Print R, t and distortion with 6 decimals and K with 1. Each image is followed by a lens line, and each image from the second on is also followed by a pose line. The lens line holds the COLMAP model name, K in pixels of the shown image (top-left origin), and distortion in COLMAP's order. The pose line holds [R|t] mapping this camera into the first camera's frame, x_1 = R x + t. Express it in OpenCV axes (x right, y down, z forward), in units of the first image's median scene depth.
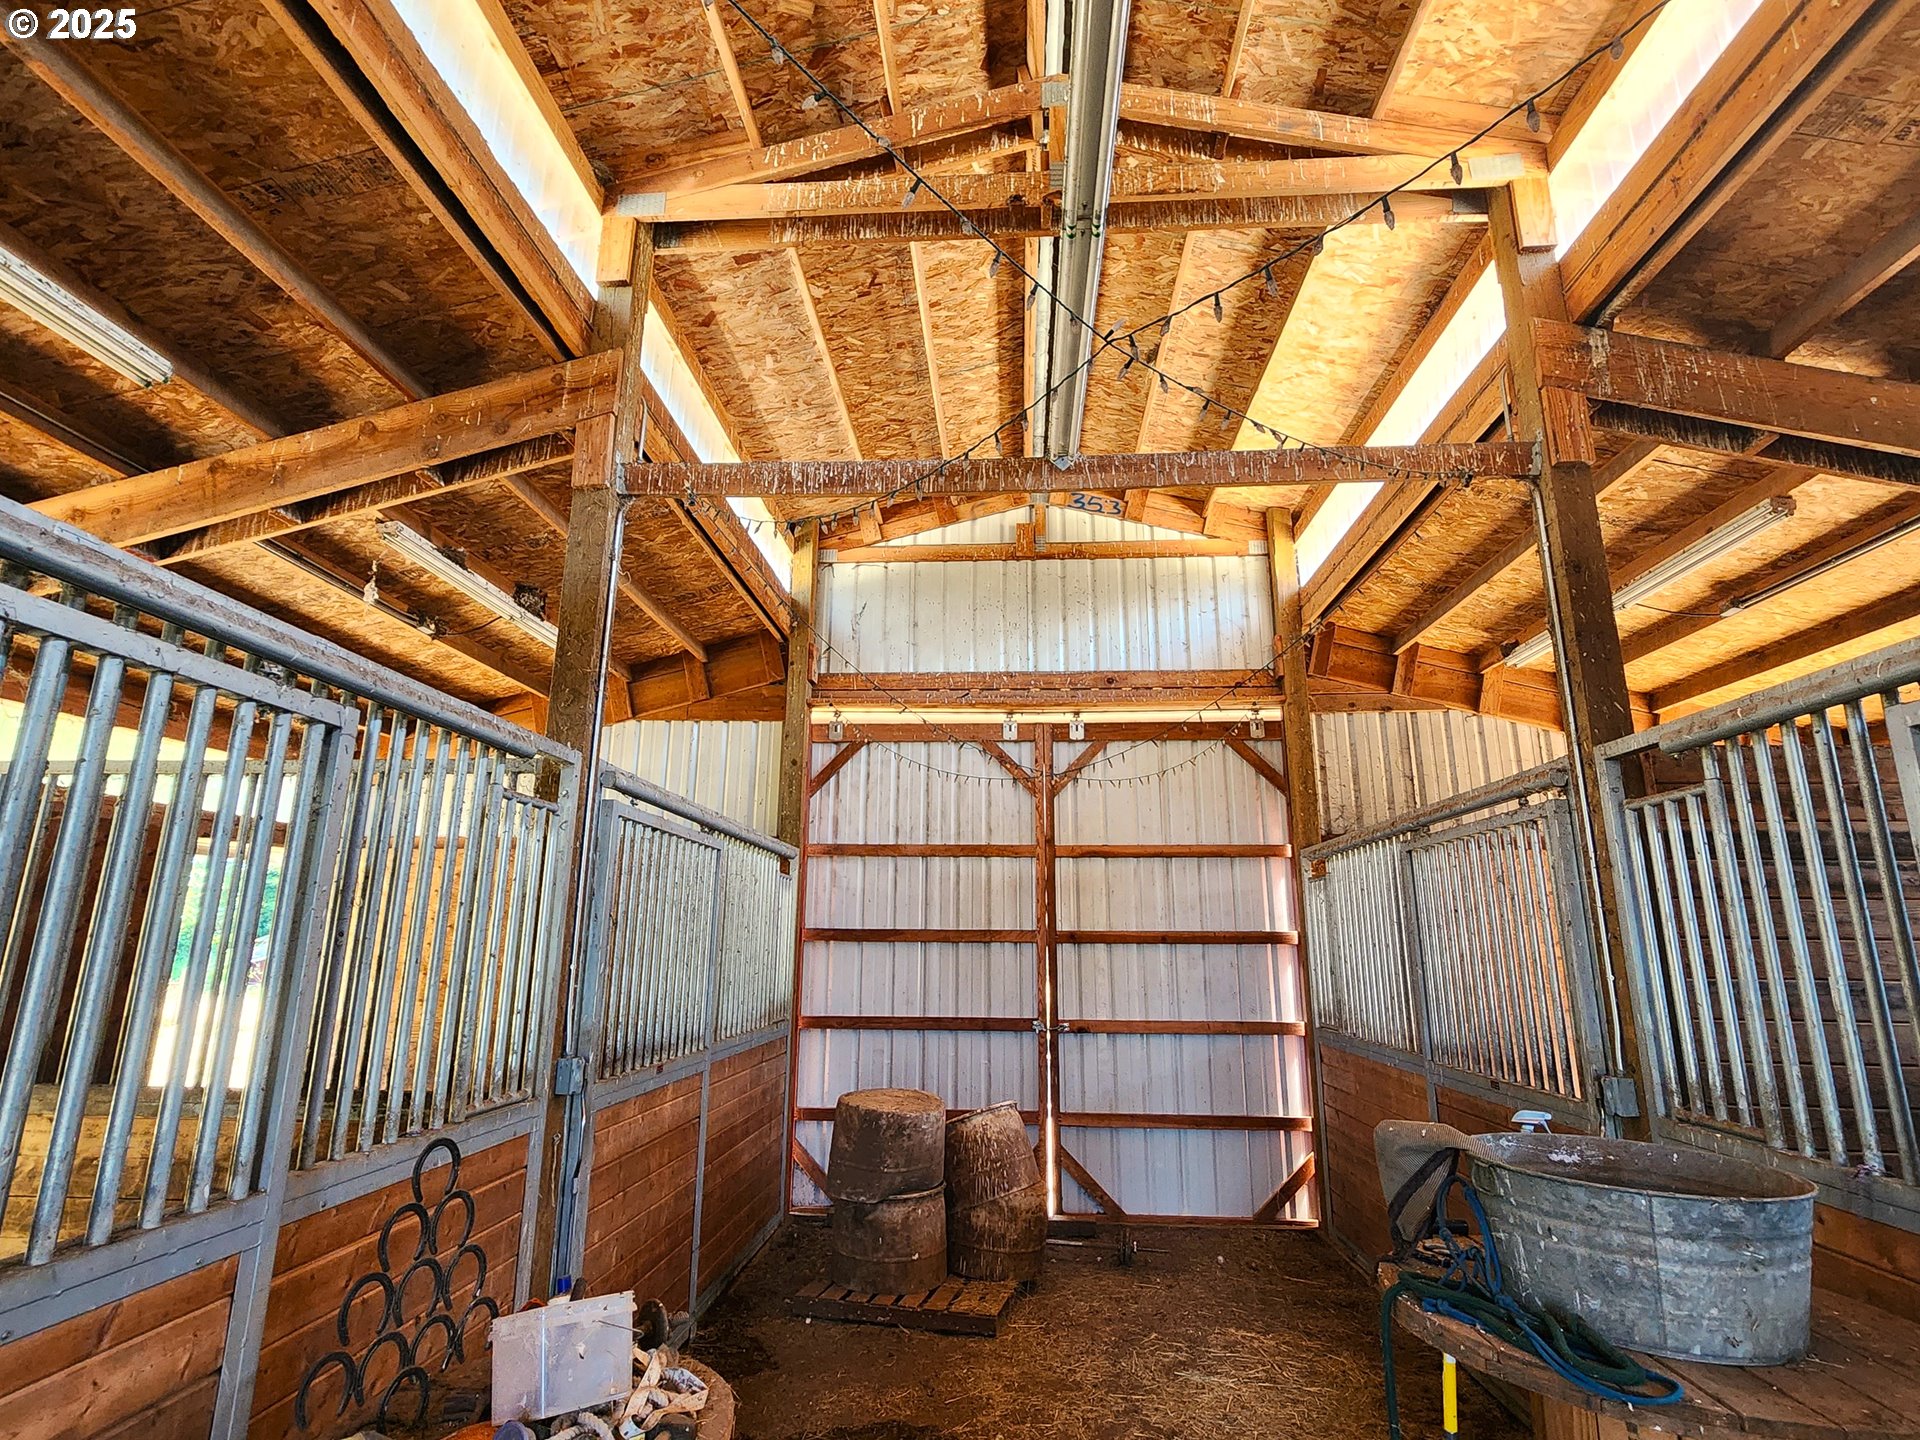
lens RADIAL K [[950.1, 0, 962.4], [0, 950.1, 697.7], [0, 0, 1]] dist [0.000734, 0.000643]
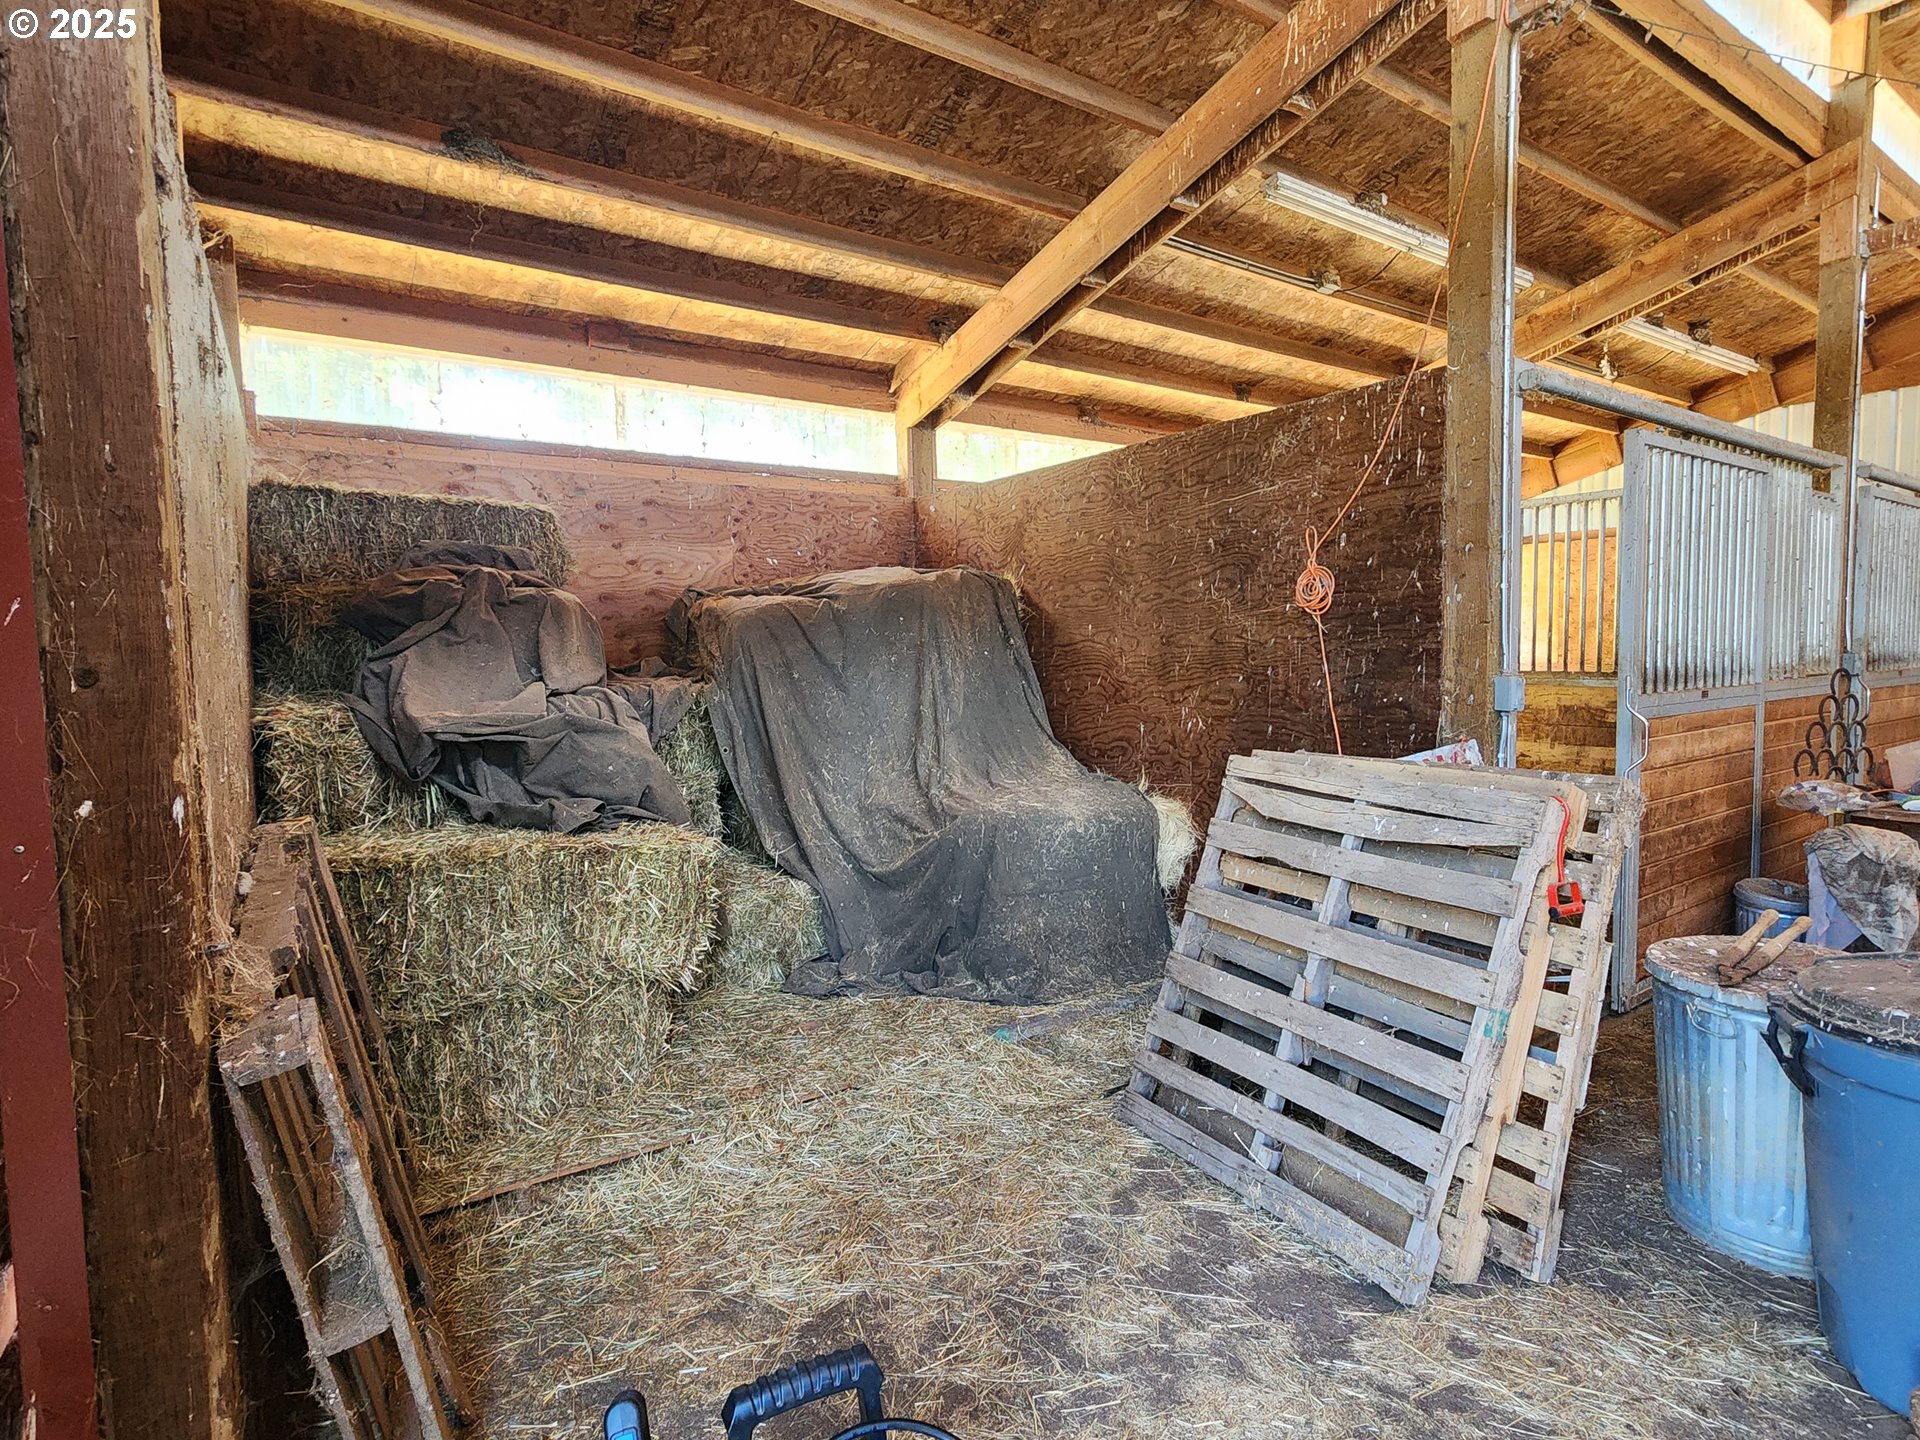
lens RADIAL K [[950.1, 0, 962.4], [0, 950.1, 697.7], [0, 0, 1]] dist [0.000734, 0.000643]
pose [[0.597217, 0.038252, -0.801167, -0.020785], [0.216237, 0.954199, 0.206748, -0.171524], [0.772382, -0.296716, 0.561593, -0.911422]]
